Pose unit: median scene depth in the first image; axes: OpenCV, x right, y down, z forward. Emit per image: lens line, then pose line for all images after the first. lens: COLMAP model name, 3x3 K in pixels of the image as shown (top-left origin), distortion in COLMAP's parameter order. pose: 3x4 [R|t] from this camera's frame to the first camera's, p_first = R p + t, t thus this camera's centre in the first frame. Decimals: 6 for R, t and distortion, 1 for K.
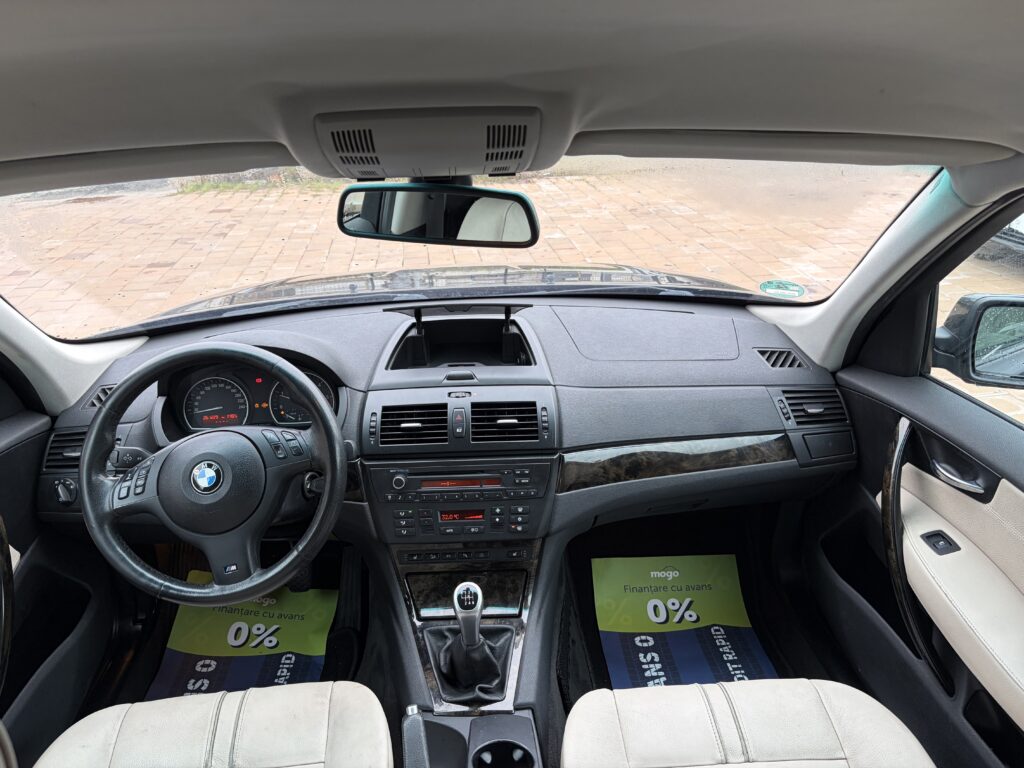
lens RADIAL K [[767.8, 0, 512.0], [0, 767.8, 384.0], [0, 0, 1]] dist [0.022697, 0.041251]
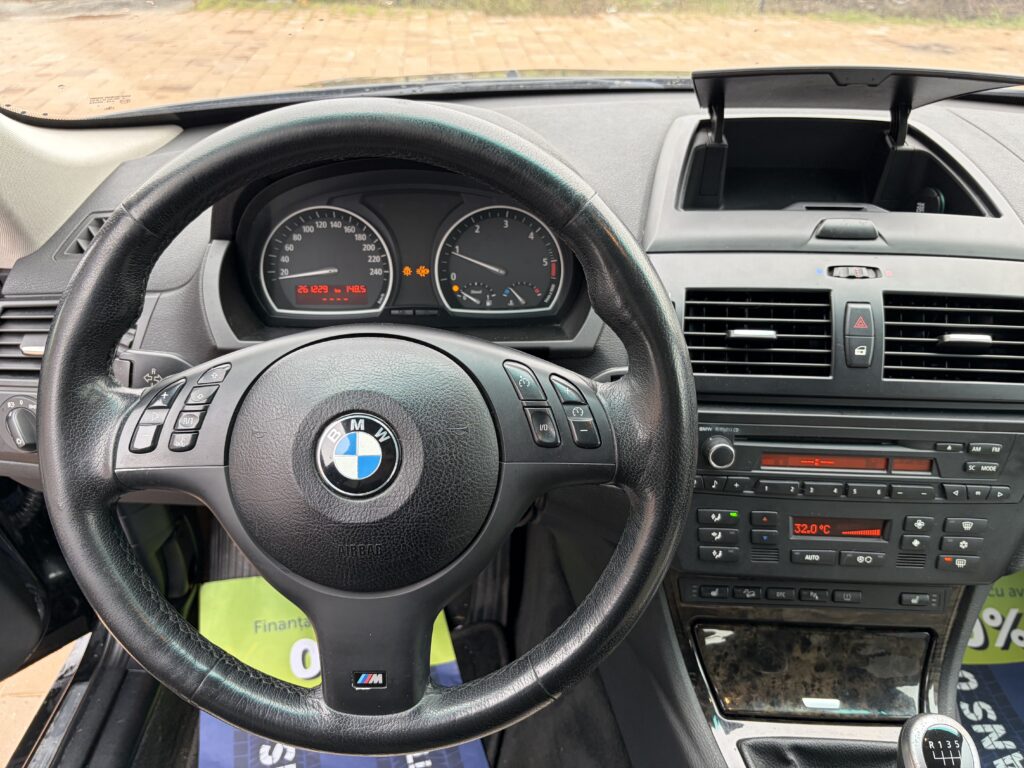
lens RADIAL K [[771.3, 0, 506.9], [0, 771.3, 392.9], [0, 0, 1]] dist [0.021524, -0.001950]
pose [[0.998072, 0.059925, -0.016150, -0.262384], [-0.056155, 0.982757, 0.176168, 0.014635], [0.026428, -0.174921, 0.984228, 0.521133]]
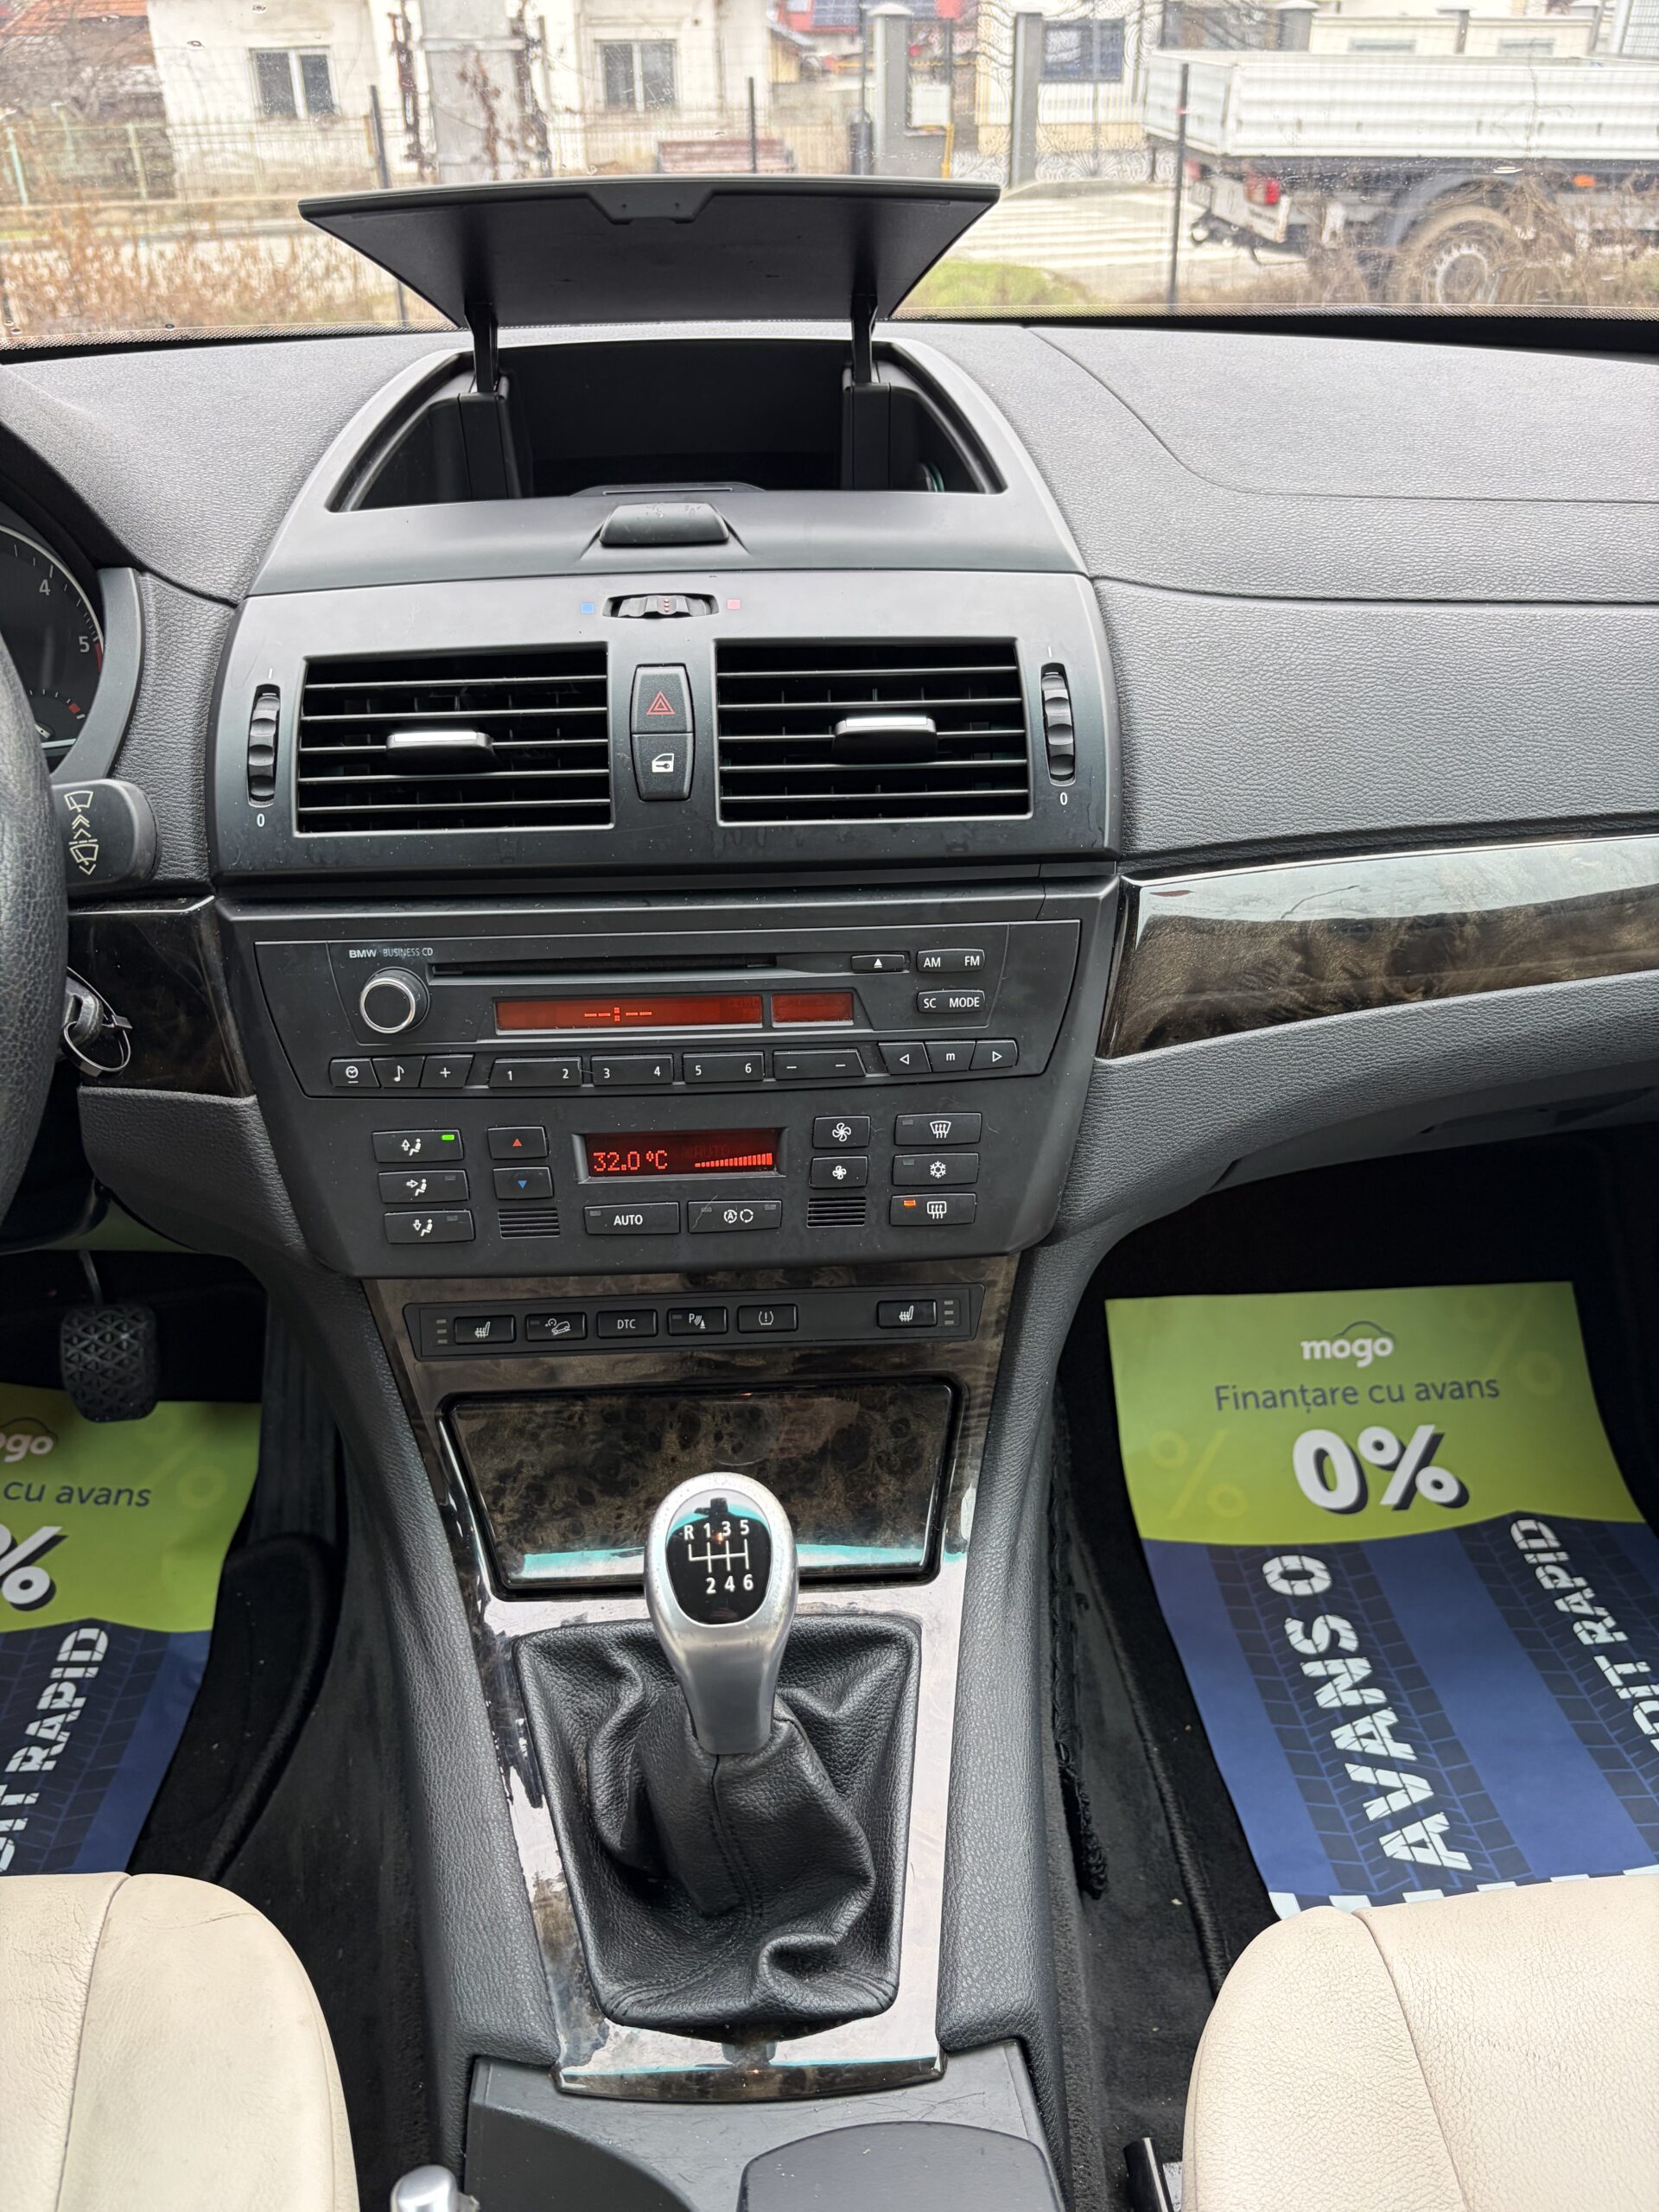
lens RADIAL K [[1659.3, 0, 829.5], [0, 1659.3, 1106.0], [0, 0, 1]] dist [0.071251, -0.032607]
pose [[0.999463, -0.002316, 0.032674, -0.036919], [-0.002014, 0.991263, 0.131882, 0.090535], [-0.032694, -0.131877, 0.990727, 0.505161]]
